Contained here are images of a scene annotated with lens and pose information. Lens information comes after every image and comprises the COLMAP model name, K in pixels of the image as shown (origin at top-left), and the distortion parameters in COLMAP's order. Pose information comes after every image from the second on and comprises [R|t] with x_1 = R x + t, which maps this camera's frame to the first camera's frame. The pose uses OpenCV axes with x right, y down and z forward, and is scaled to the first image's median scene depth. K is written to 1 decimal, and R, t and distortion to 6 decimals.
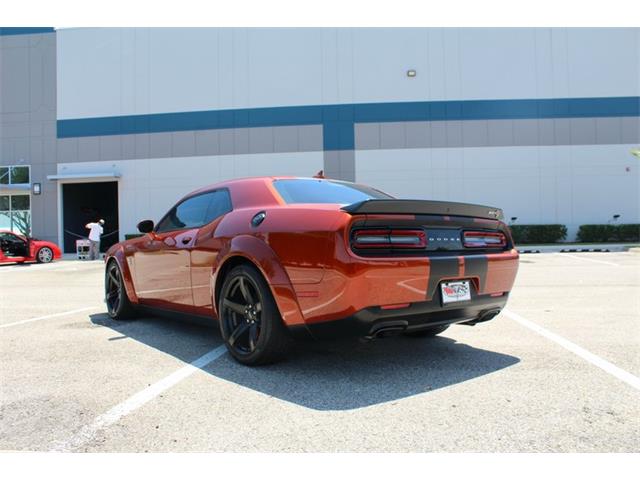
lens RADIAL K [[534.5, 0, 320.2], [0, 534.5, 237.0], [0, 0, 1]] dist [-0.180541, 0.169183]
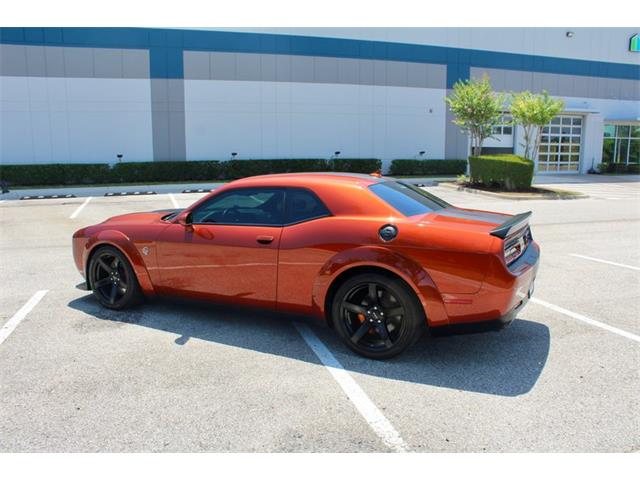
lens RADIAL K [[531.2, 0, 321.7], [0, 531.2, 240.6], [0, 0, 1]] dist [-0.174452, 0.151614]
pose [[0.911956, -0.051581, 0.407033, -0.418358], [-0.015610, 0.986985, 0.160051, -0.115053], [-0.409991, -0.152313, 0.899282, 0.038412]]
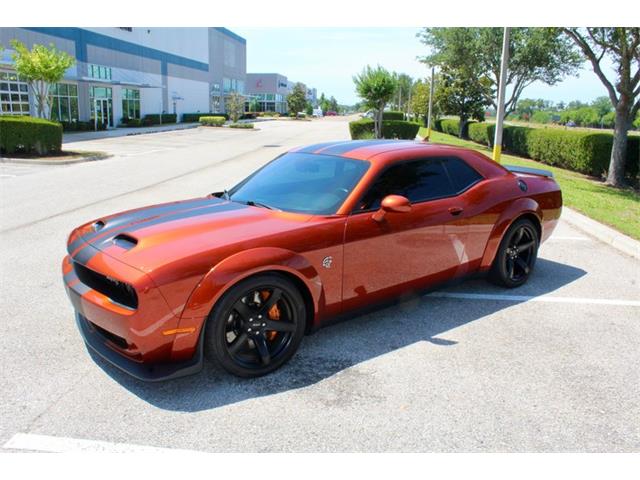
lens RADIAL K [[531.2, 0, 321.7], [0, 531.2, 240.6], [0, 0, 1]] dist [-0.174452, 0.151614]
pose [[0.004143, -0.218357, 0.975860, -0.912249], [-0.018263, 0.975689, 0.218397, -0.111499], [-0.999825, -0.018726, 0.000054, 0.929214]]
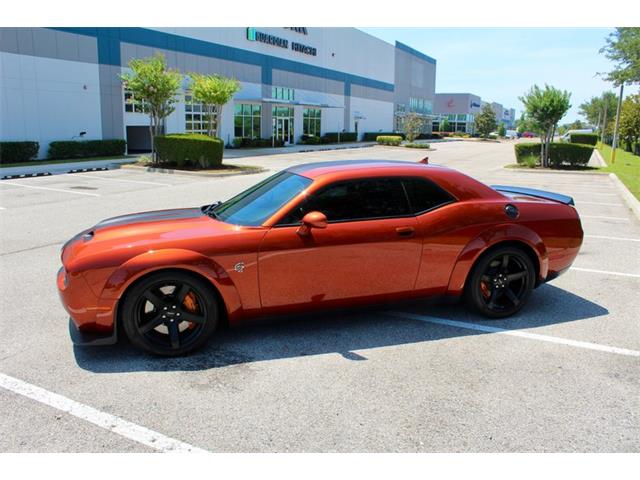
lens RADIAL K [[531.2, 0, 321.7], [0, 531.2, 240.6], [0, 0, 1]] dist [-0.174452, 0.151614]
pose [[0.361532, -0.170436, 0.916649, -0.908921], [-0.018017, 0.981689, 0.189635, -0.121024], [-0.932186, -0.085074, 0.351842, 0.590393]]
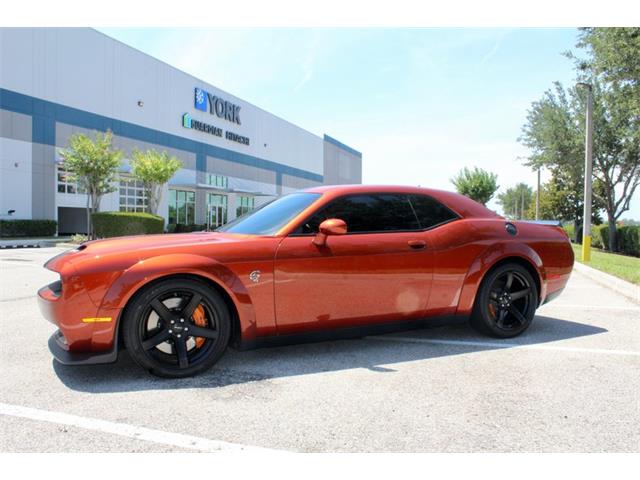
lens RADIAL K [[534.5, 0, 320.2], [0, 534.5, 237.0], [0, 0, 1]] dist [-0.180541, 0.169183]
pose [[0.231707, -0.001137, 0.972785, -0.925734], [-0.011838, 0.999922, 0.003989, -0.006938], [-0.972714, -0.012440, 0.231676, 0.703160]]
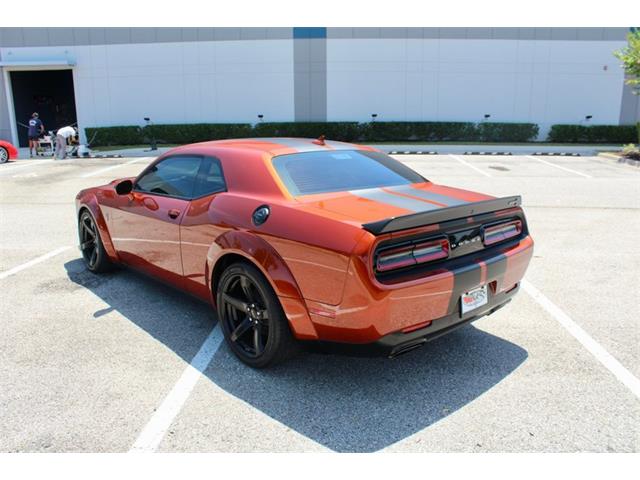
lens RADIAL K [[531.2, 0, 321.7], [0, 531.2, 240.6], [0, 0, 1]] dist [-0.174452, 0.151614]
pose [[0.997362, -0.003534, 0.072497, -0.048136], [-0.013639, 0.971894, 0.235021, -0.121736], [-0.071290, -0.235390, 0.969283, 0.074884]]
